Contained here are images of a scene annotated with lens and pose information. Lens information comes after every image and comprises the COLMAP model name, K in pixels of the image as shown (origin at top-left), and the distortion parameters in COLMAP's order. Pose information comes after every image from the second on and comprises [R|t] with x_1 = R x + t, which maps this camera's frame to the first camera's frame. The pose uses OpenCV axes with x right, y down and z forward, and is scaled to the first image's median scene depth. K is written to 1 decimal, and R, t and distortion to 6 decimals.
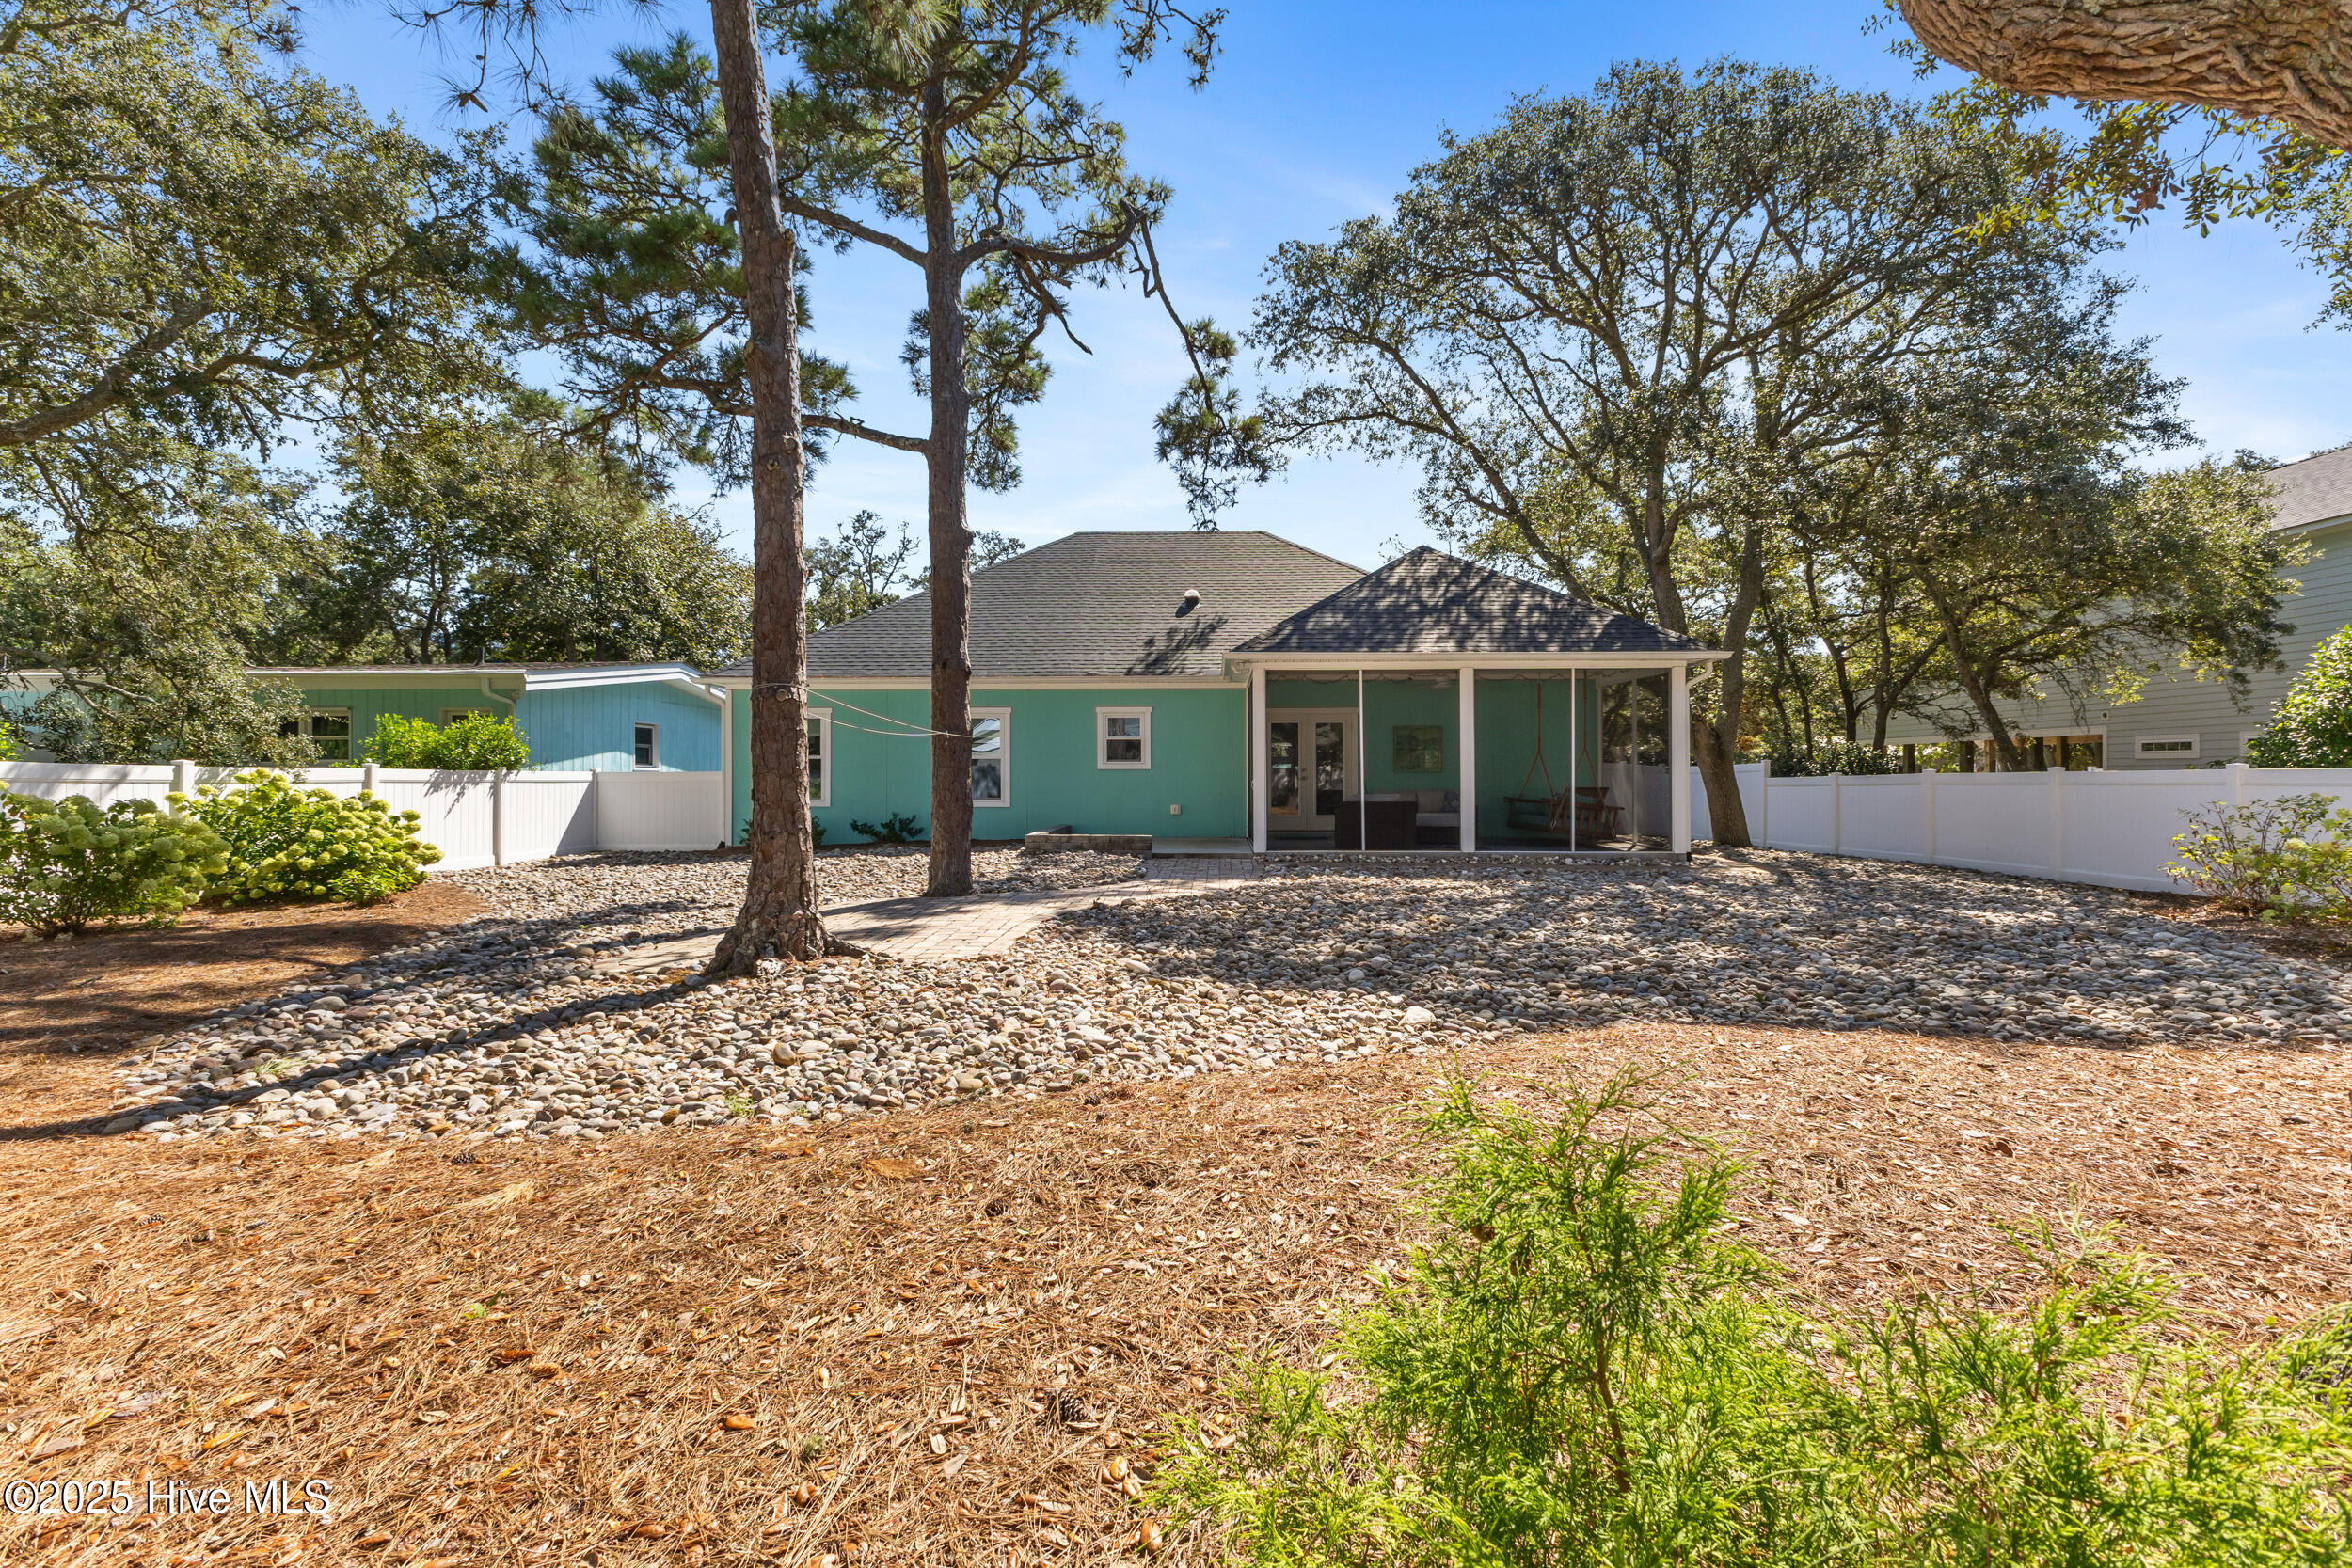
lens RADIAL K [[1017.0, 0, 1166.8], [0, 1017.0, 779.9], [0, 0, 1]] dist [0.002999, 0.000070]
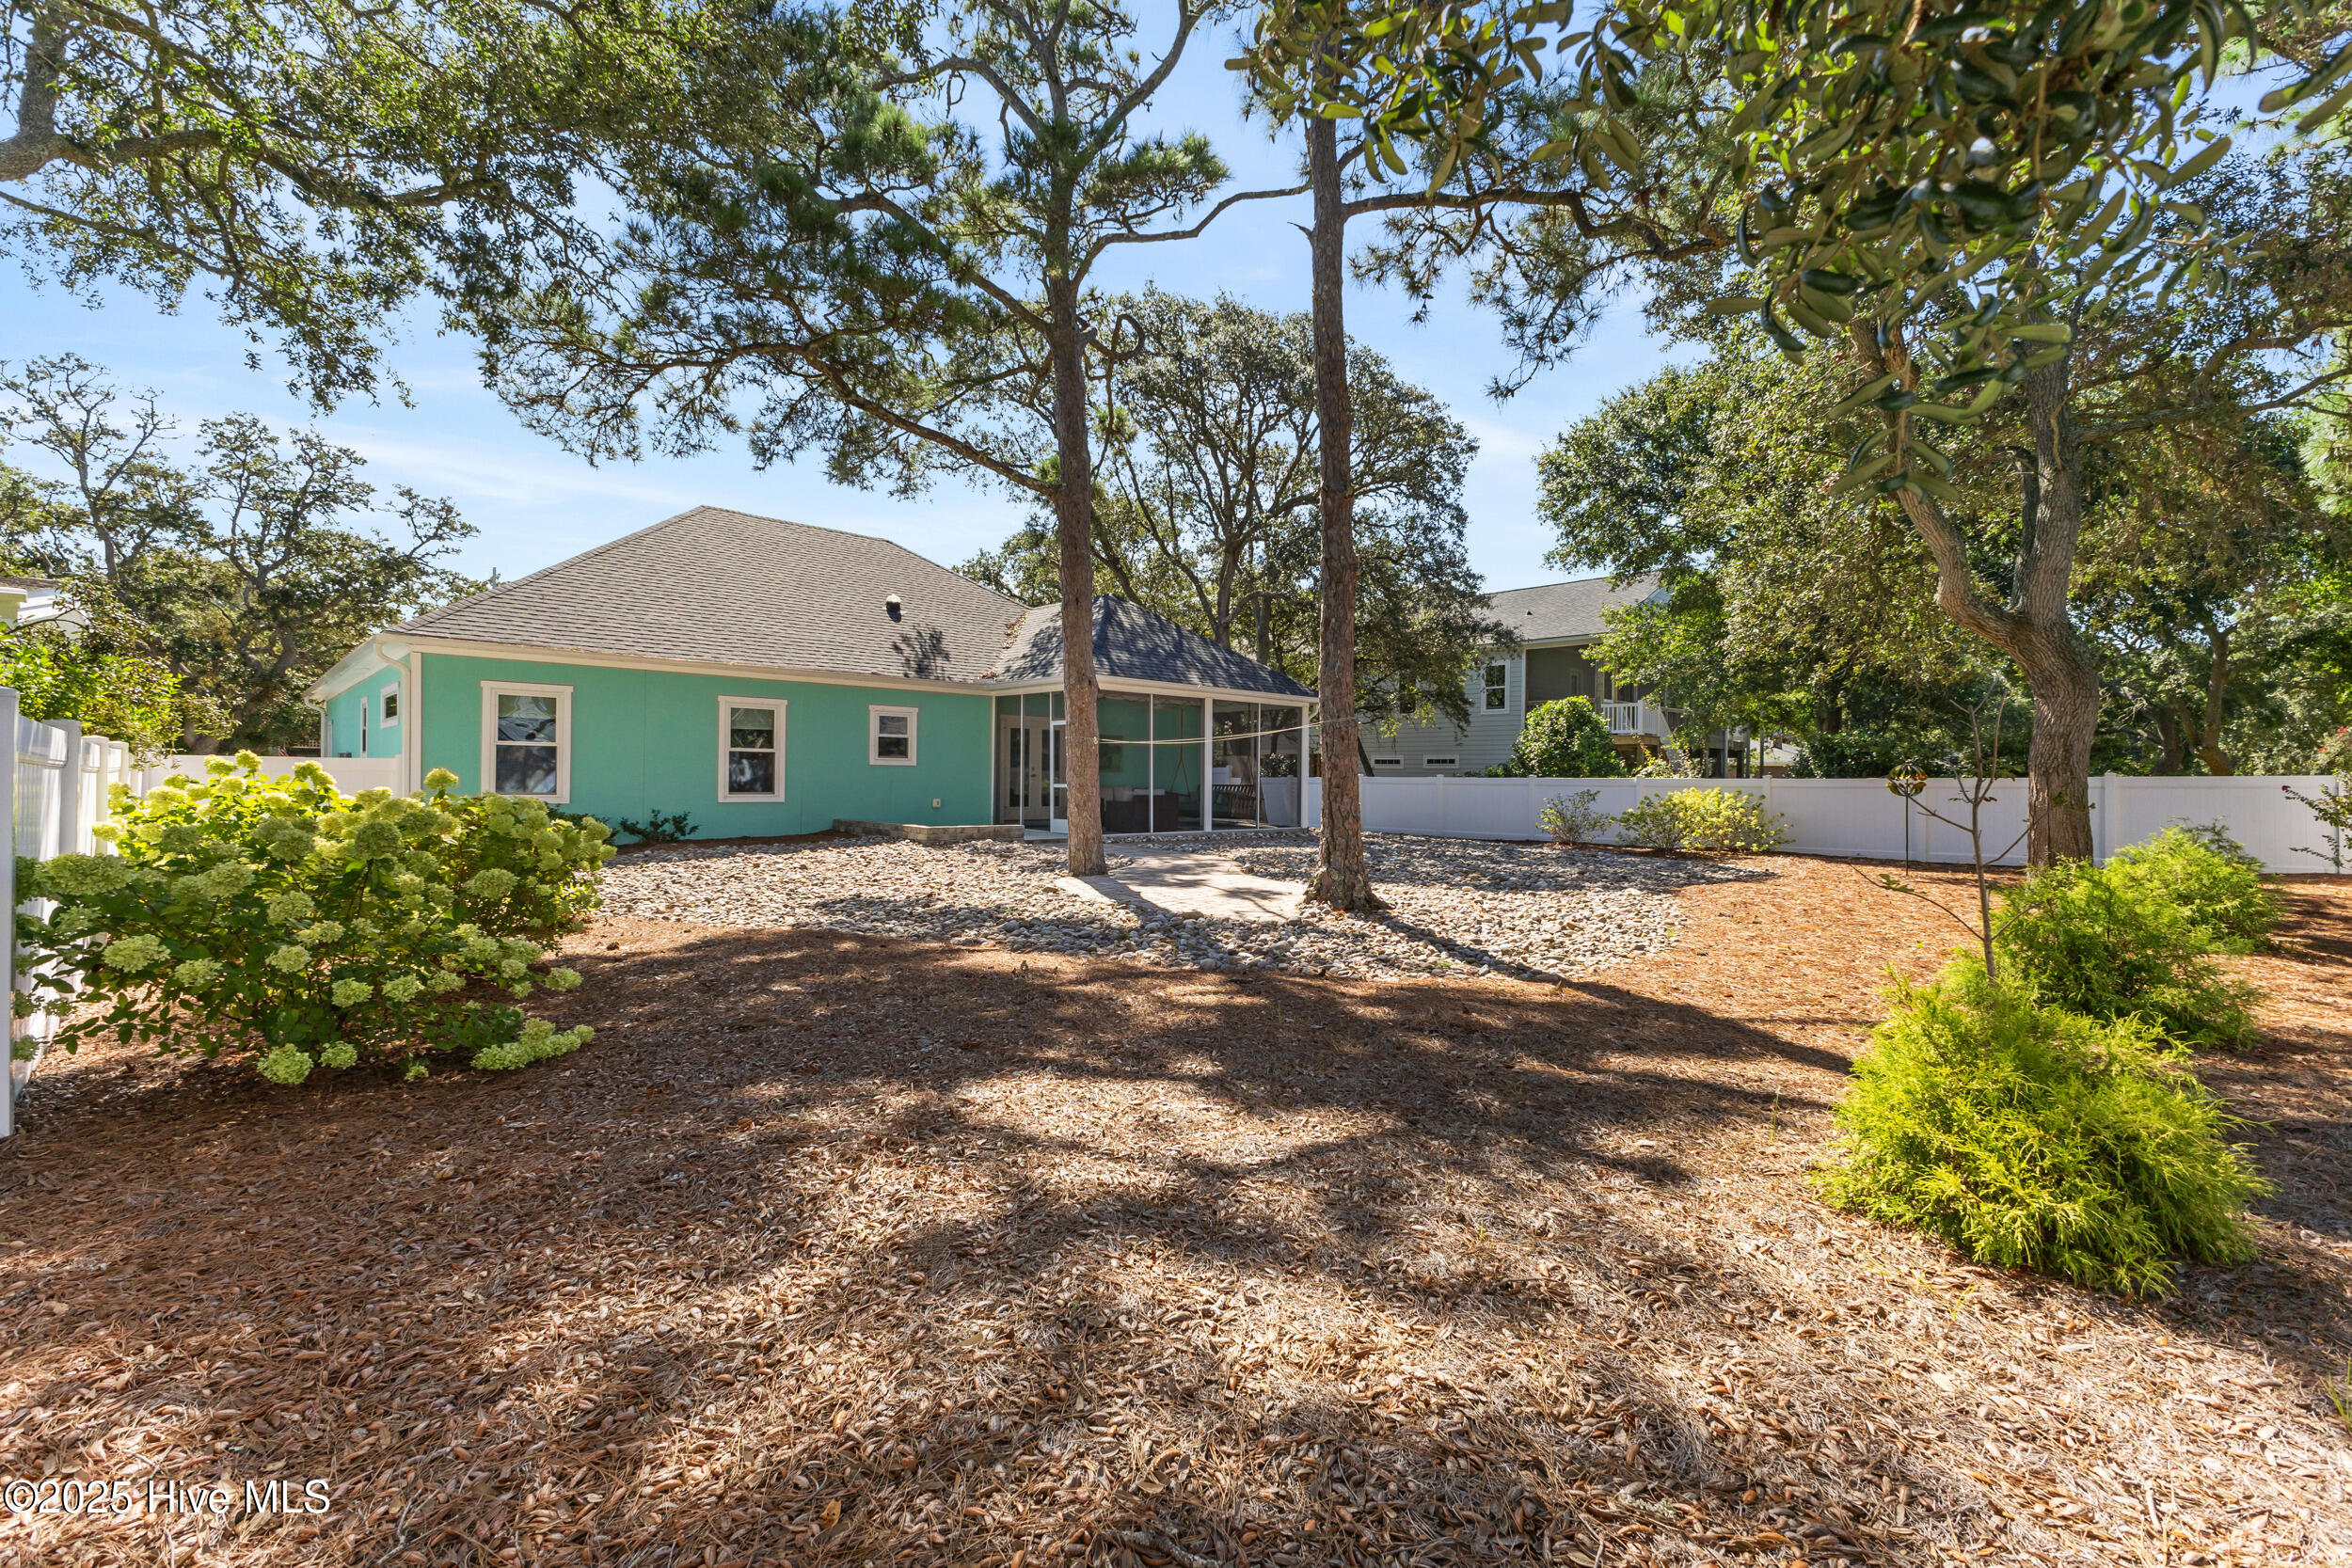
lens RADIAL K [[1017.0, 0, 1184.0], [0, 1017.0, 783.8], [0, 0, 1]] dist [0.002999, 0.000070]
pose [[0.701375, 0.003658, 0.712783, -0.638079], [-0.008167, 0.999962, 0.002904, 0.003476], [-0.712746, -0.007858, 0.701379, 0.055000]]
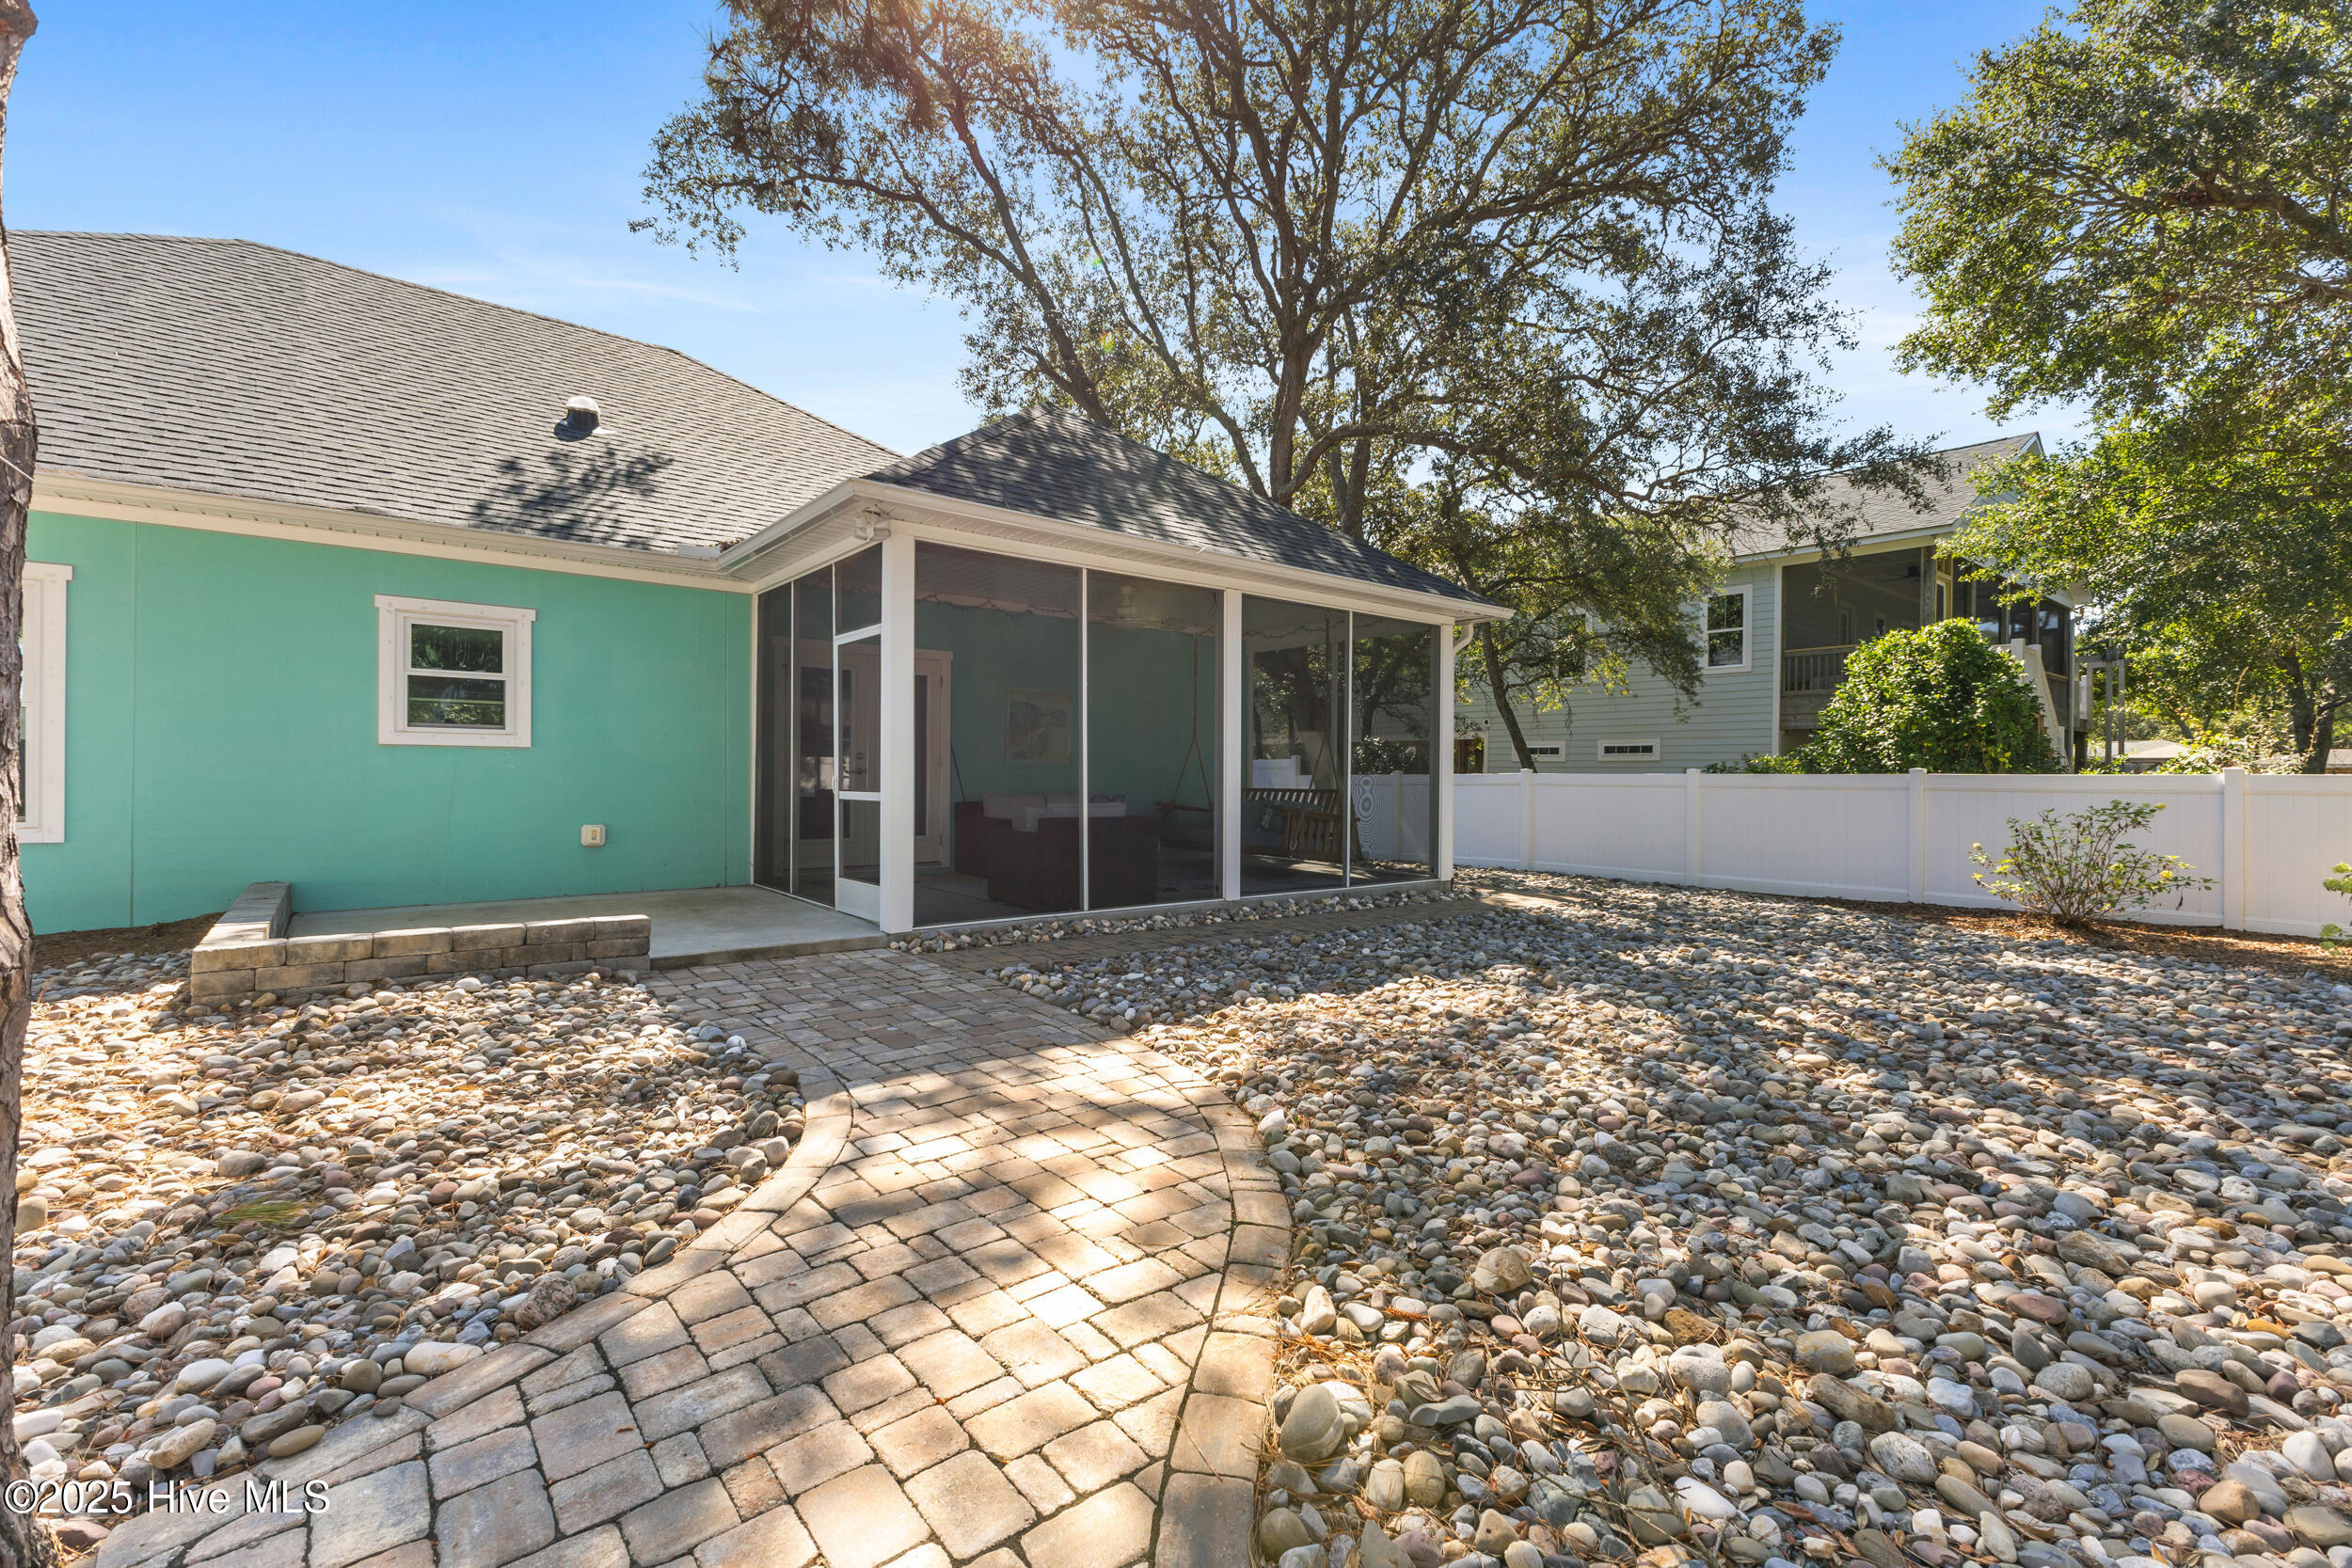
lens RADIAL K [[1017.0, 0, 1169.2], [0, 1017.0, 794.7], [0, 0, 1]] dist [0.002999, 0.000070]
pose [[0.762842, -0.004893, 0.646566, -0.100983], [-0.006249, 0.999869, 0.014939, 0.002338], [-0.646554, -0.015437, 0.762712, 0.520067]]
